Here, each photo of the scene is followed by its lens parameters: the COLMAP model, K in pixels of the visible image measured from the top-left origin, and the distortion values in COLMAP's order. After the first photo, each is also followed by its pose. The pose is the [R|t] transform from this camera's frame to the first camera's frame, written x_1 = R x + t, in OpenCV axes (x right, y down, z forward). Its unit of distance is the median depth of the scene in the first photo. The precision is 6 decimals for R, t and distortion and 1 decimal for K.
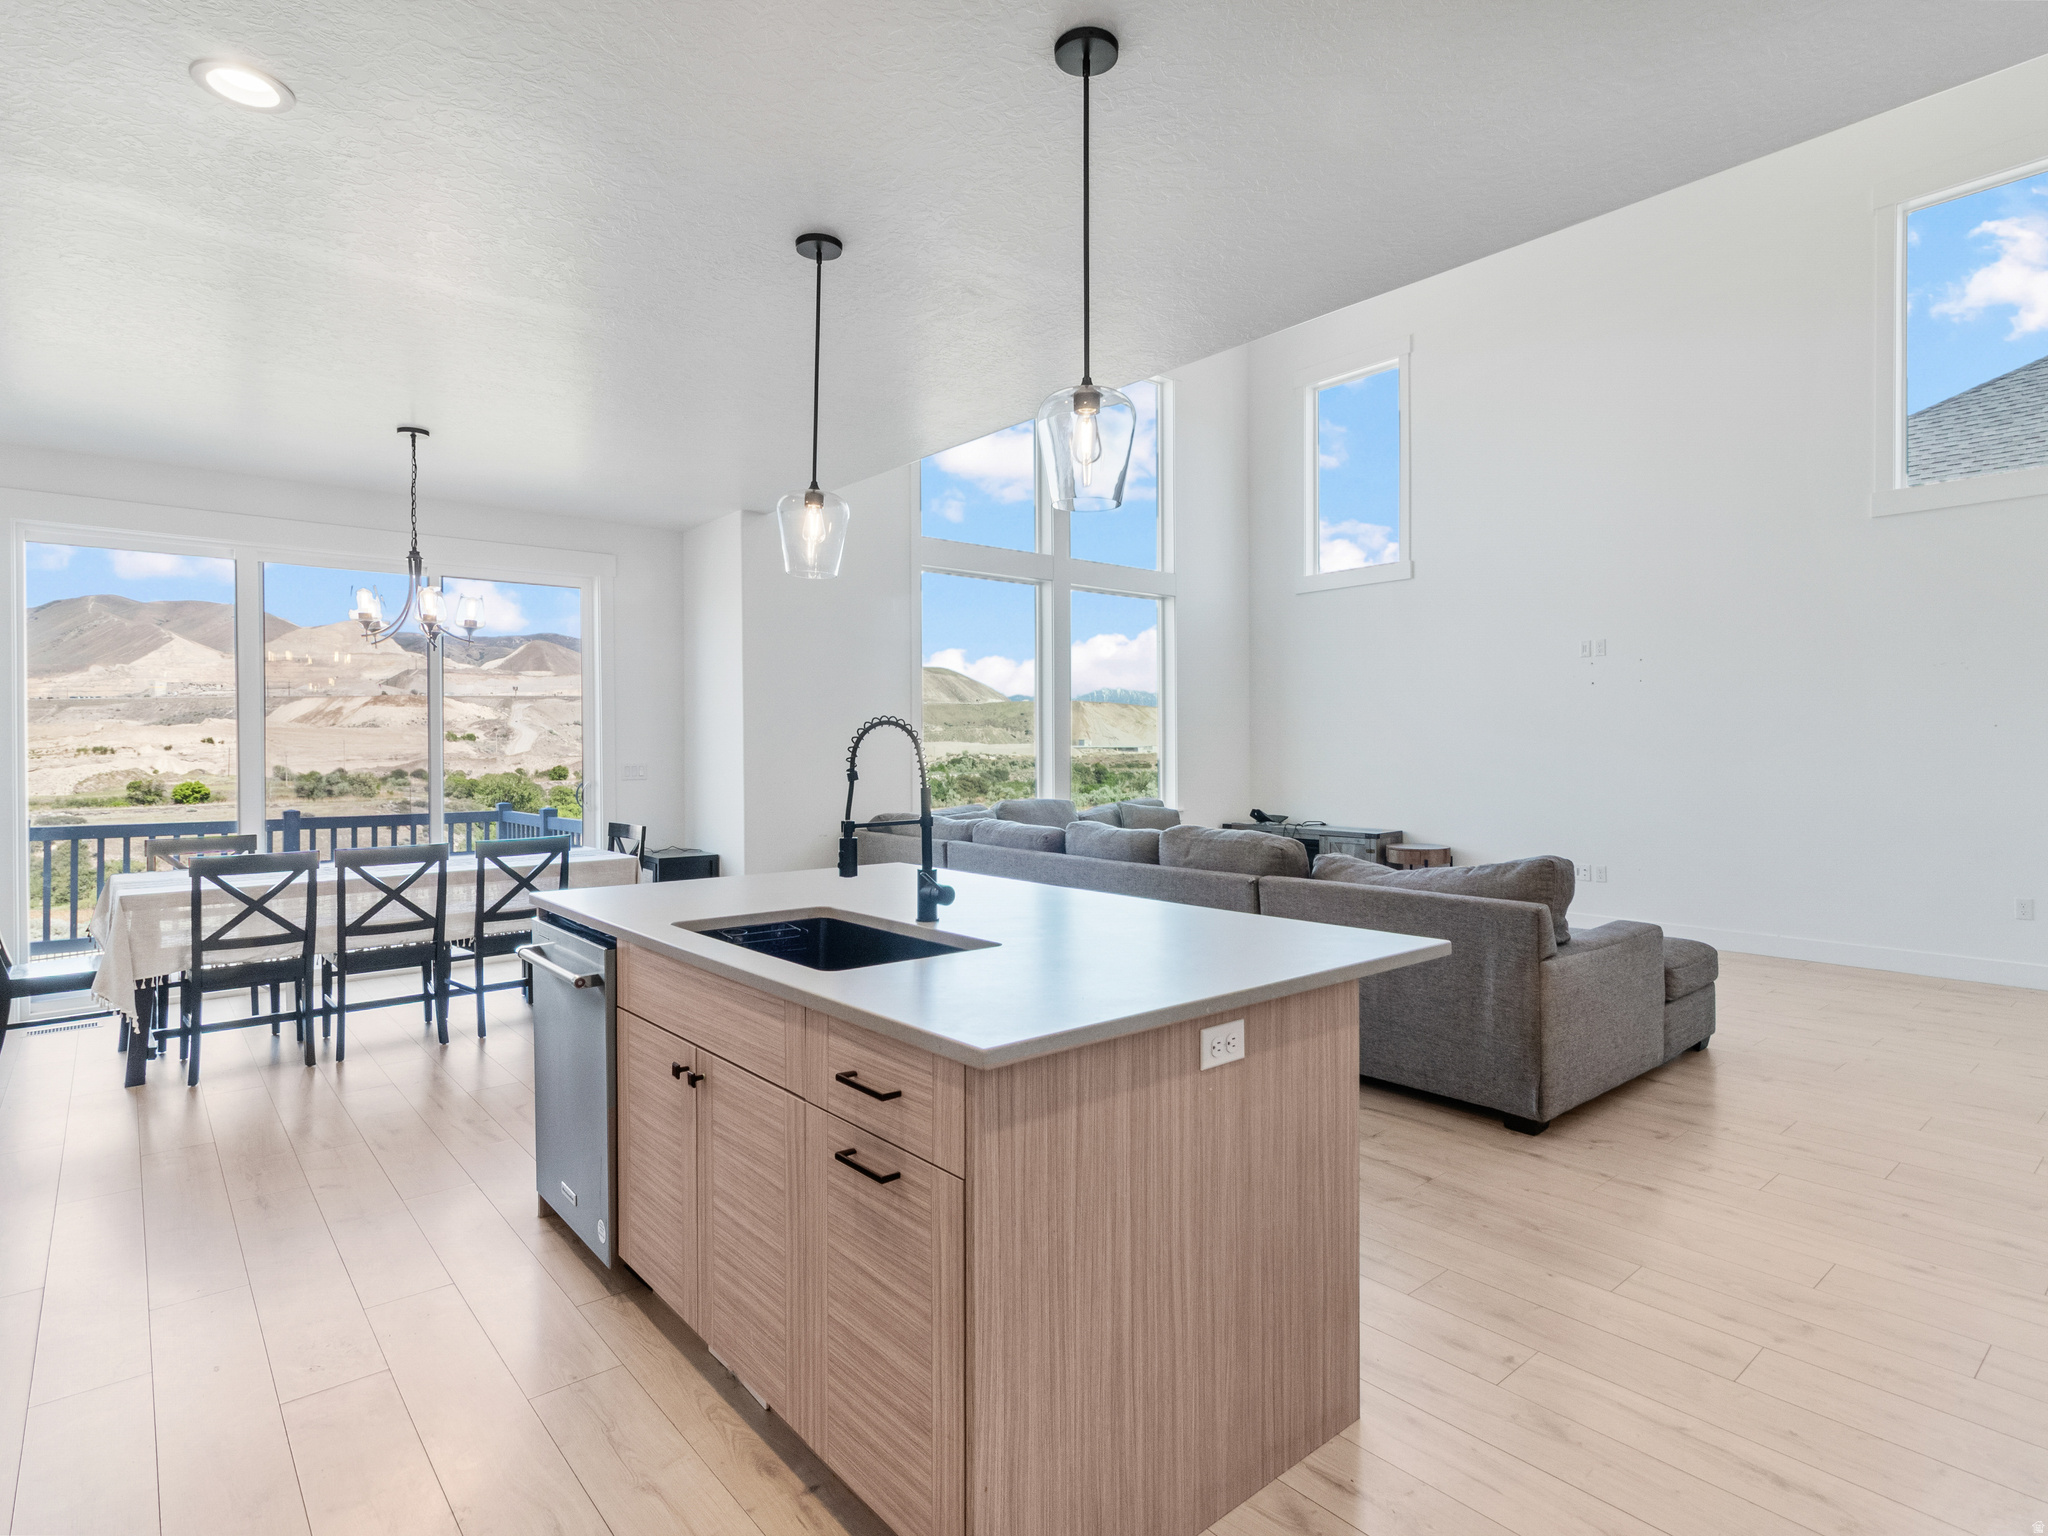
lens RADIAL K [[1070.2, 0, 1032.6], [0, 1070.2, 751.6], [0, 0, 1]] dist [0.002265, -0.000001]
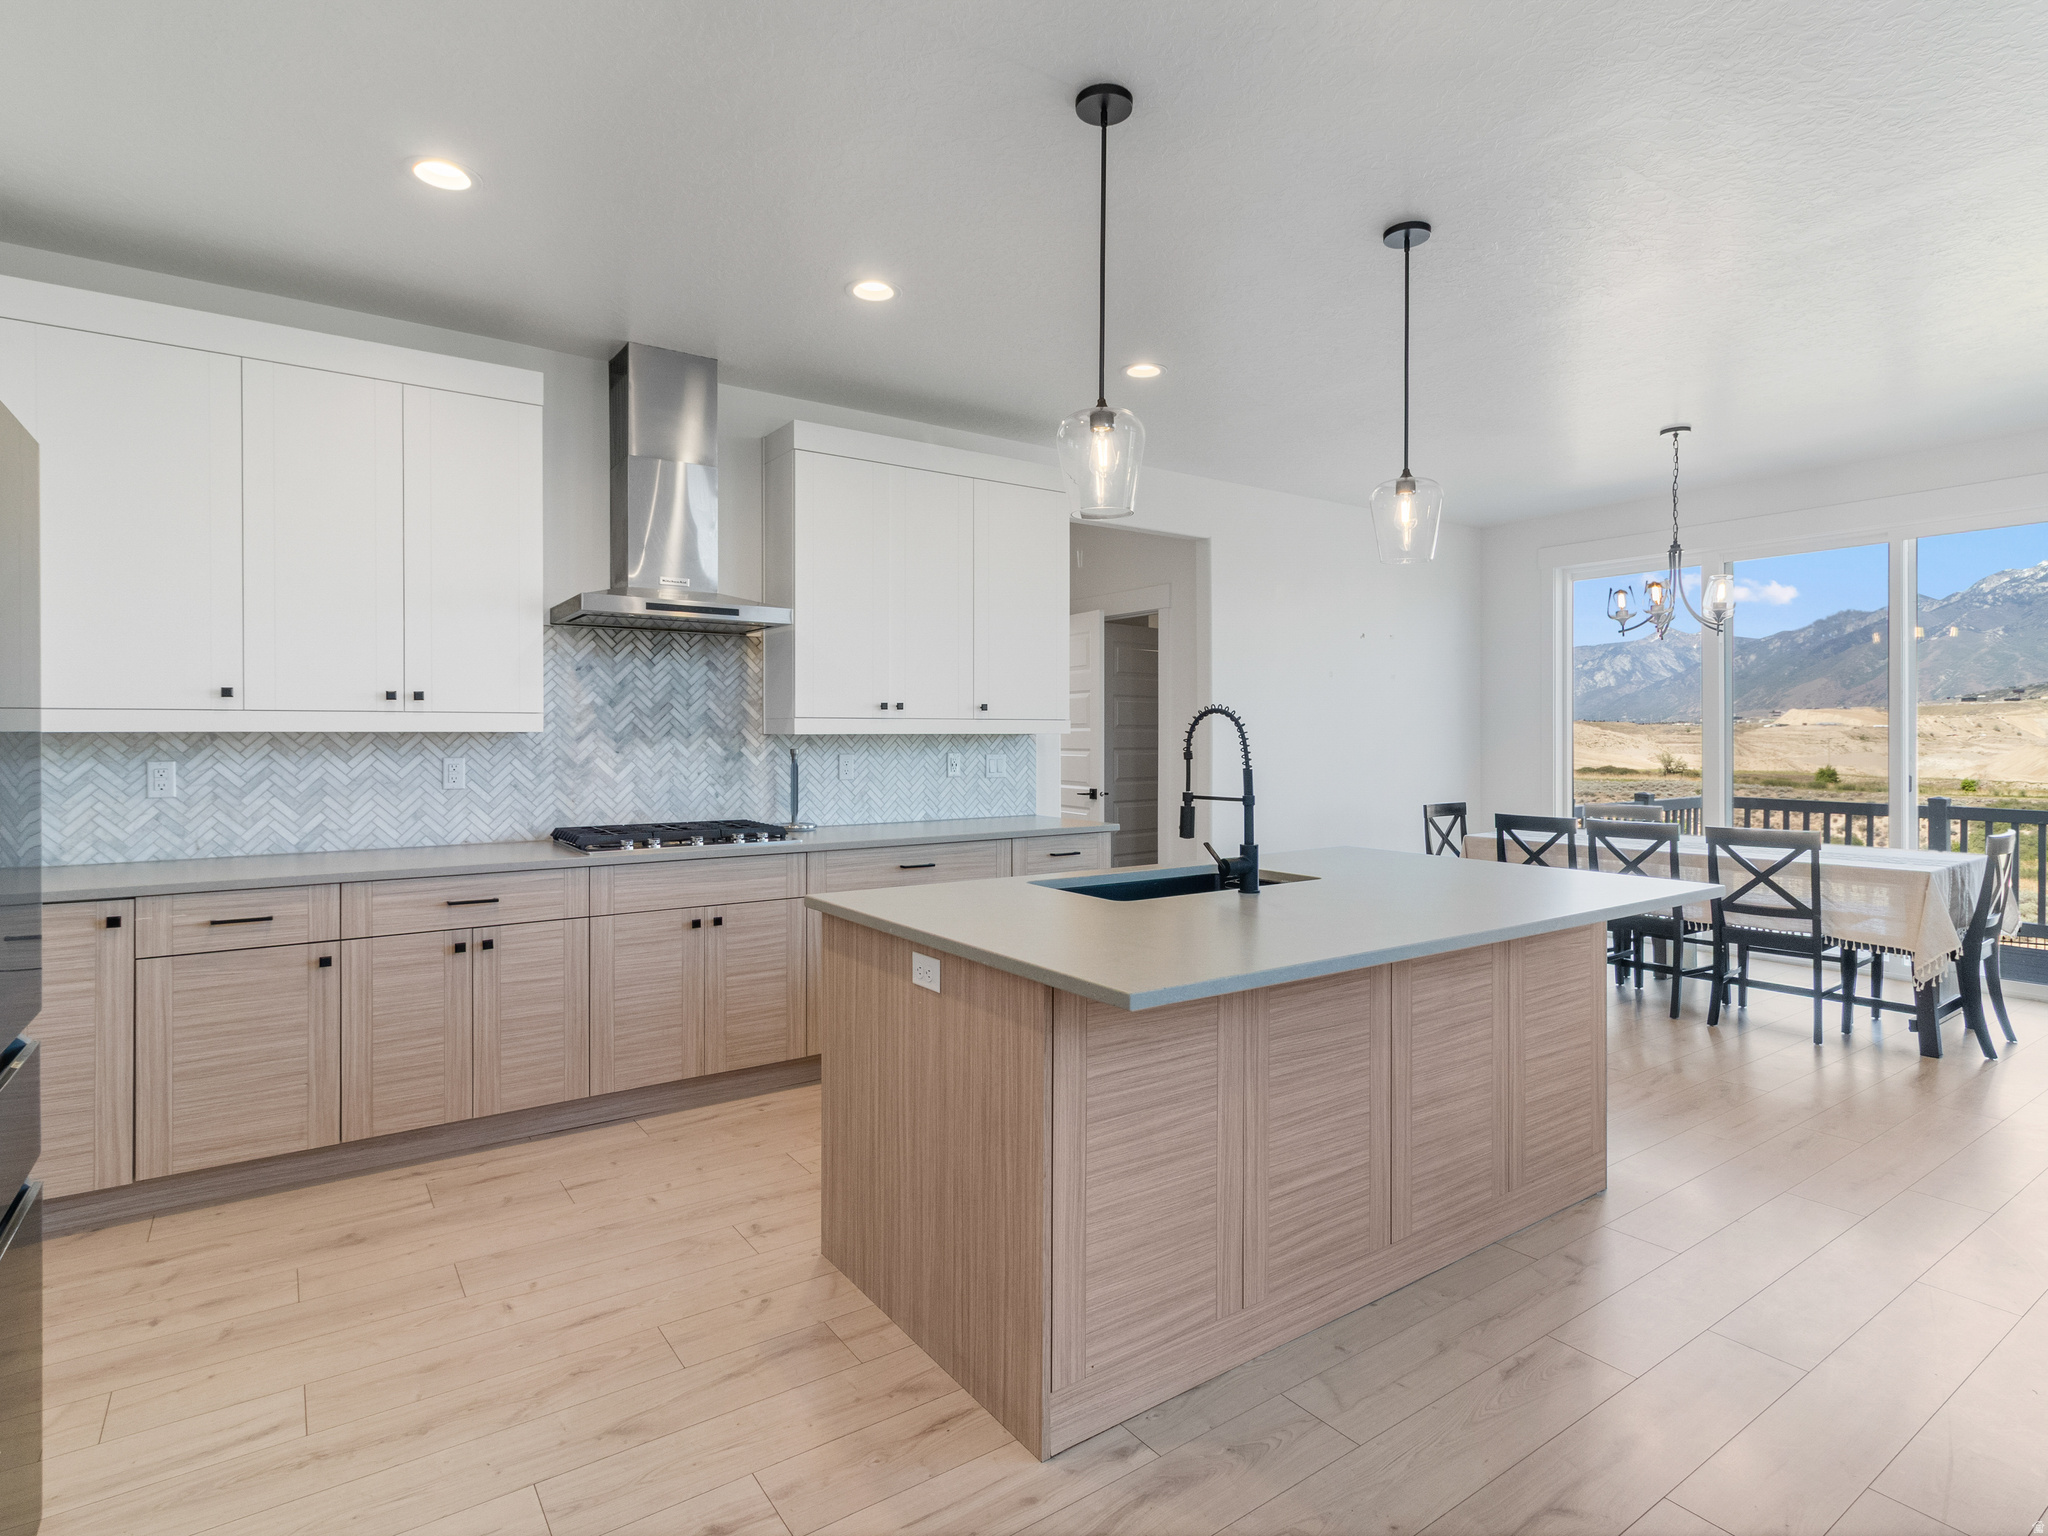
lens RADIAL K [[1073.9, 0, 1031.0], [0, 1073.9, 739.6], [0, 0, 1]] dist [0.000620, 0.000446]
pose [[-0.090872, 0.007304, -0.995836, 0.765670], [-0.002558, 0.999968, 0.007568, -0.002915], [0.995859, 0.003235, -0.090851, 0.673117]]
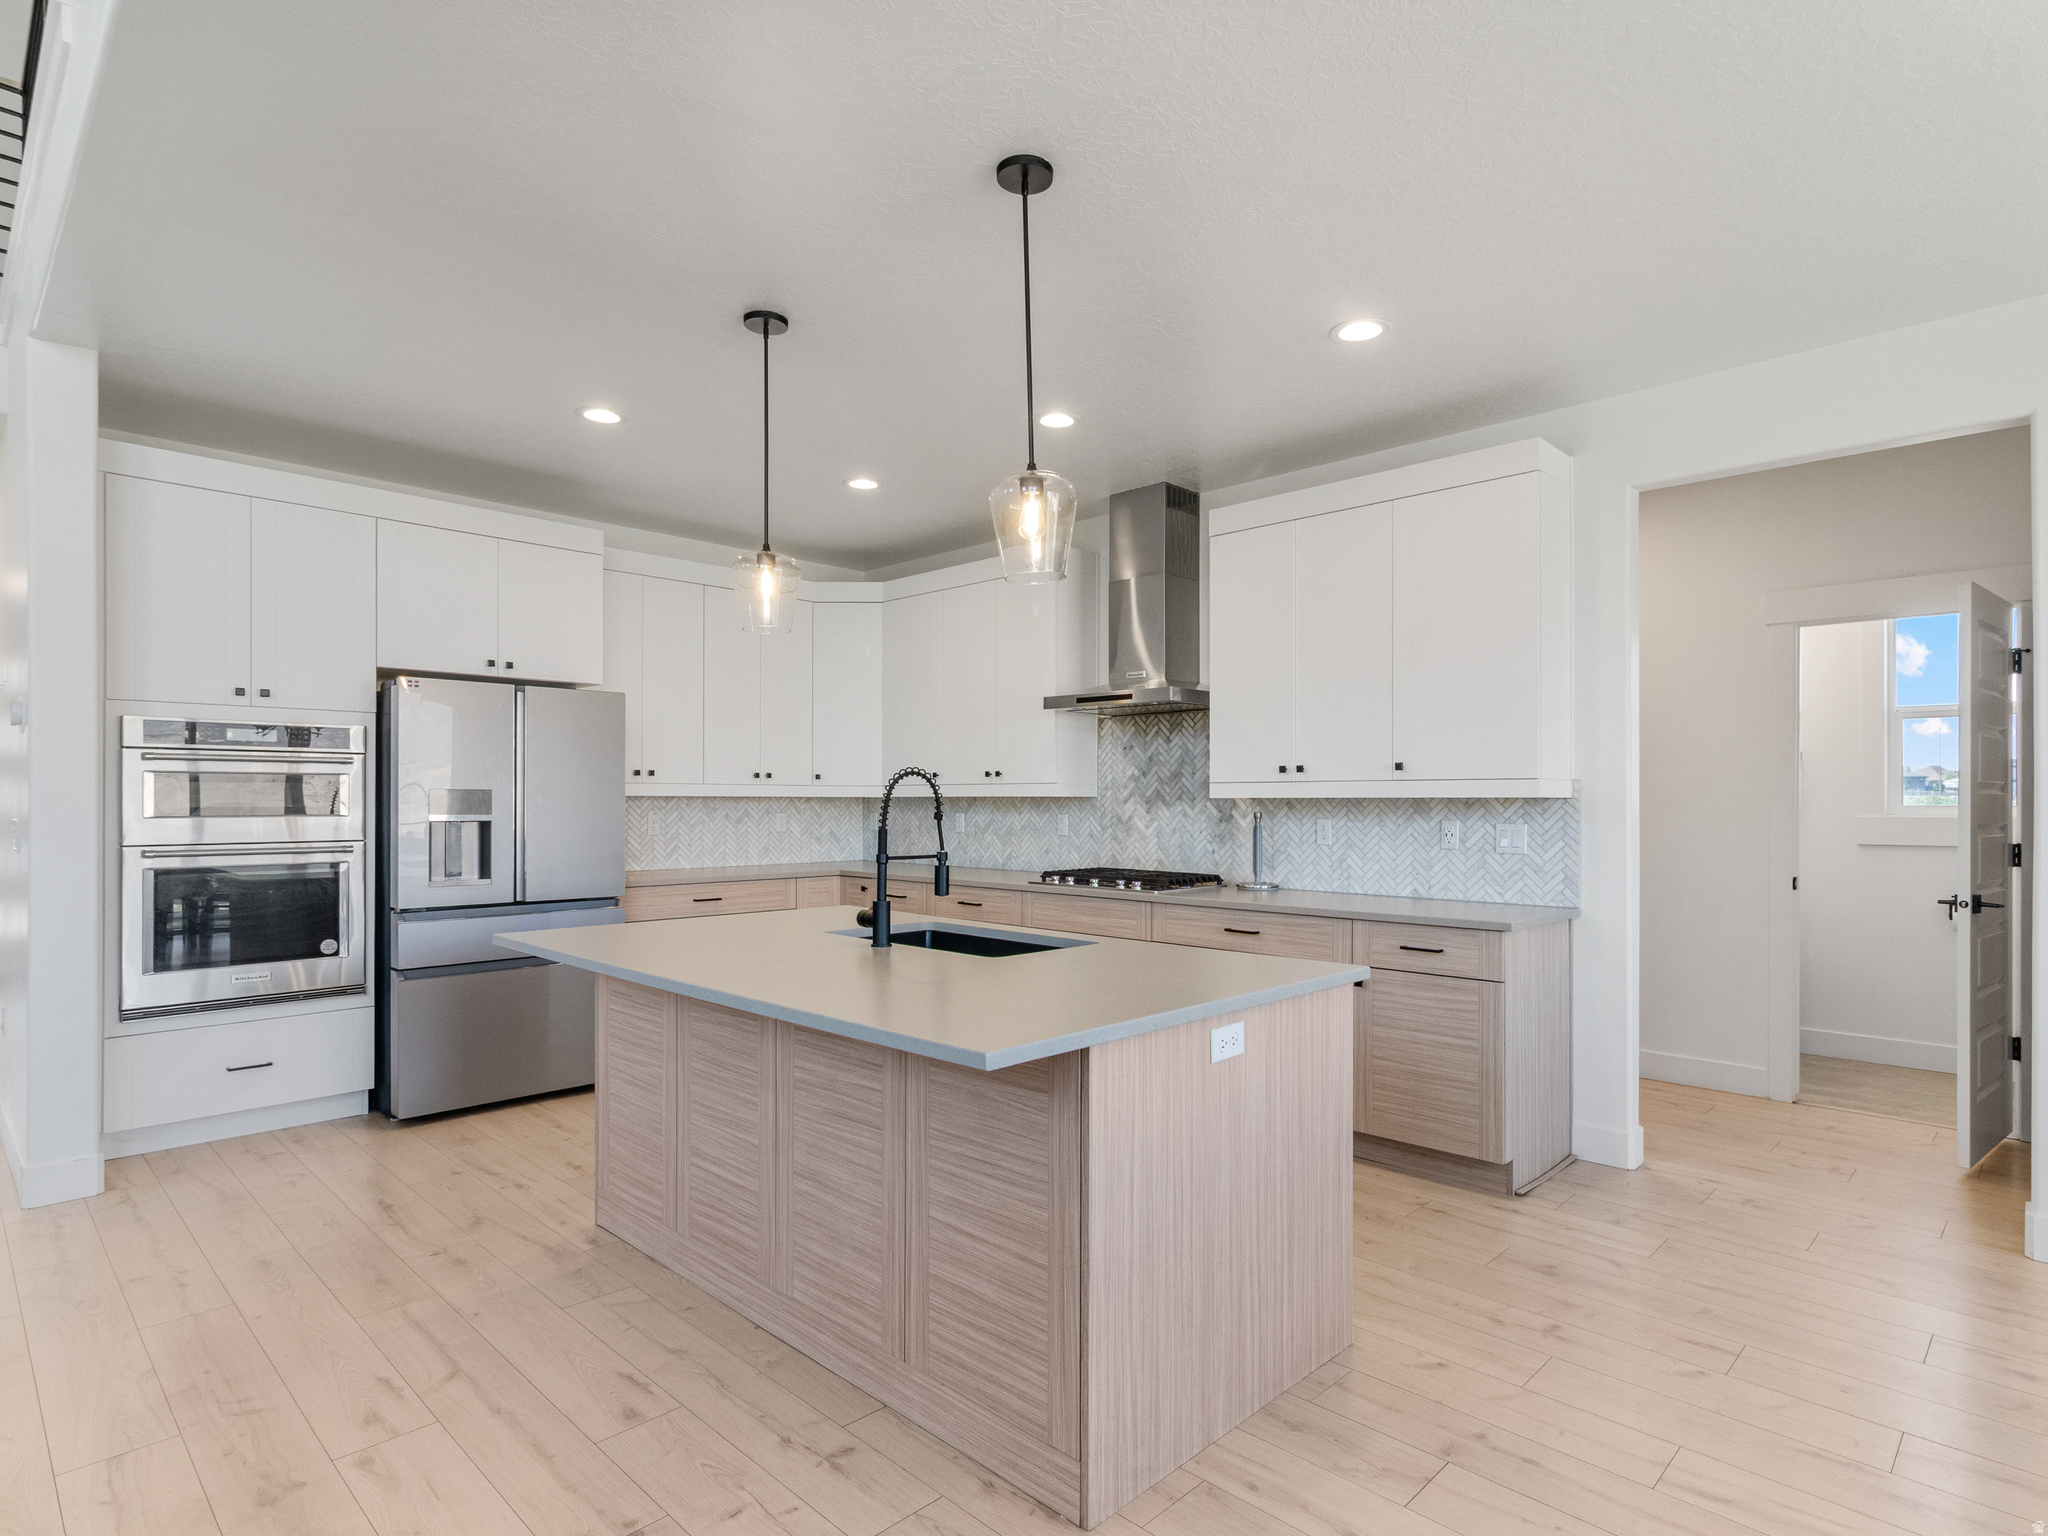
lens RADIAL K [[1091.9, 0, 1024.0], [0, 1091.9, 784.6], [0, 0, 1]] dist [0.000382, -0.000035]
pose [[-0.996436, -0.000277, -0.084356, -0.113730], [0.000581, 0.999948, -0.010152, -0.002338], [0.084355, -0.010164, -0.996384, 1.662286]]
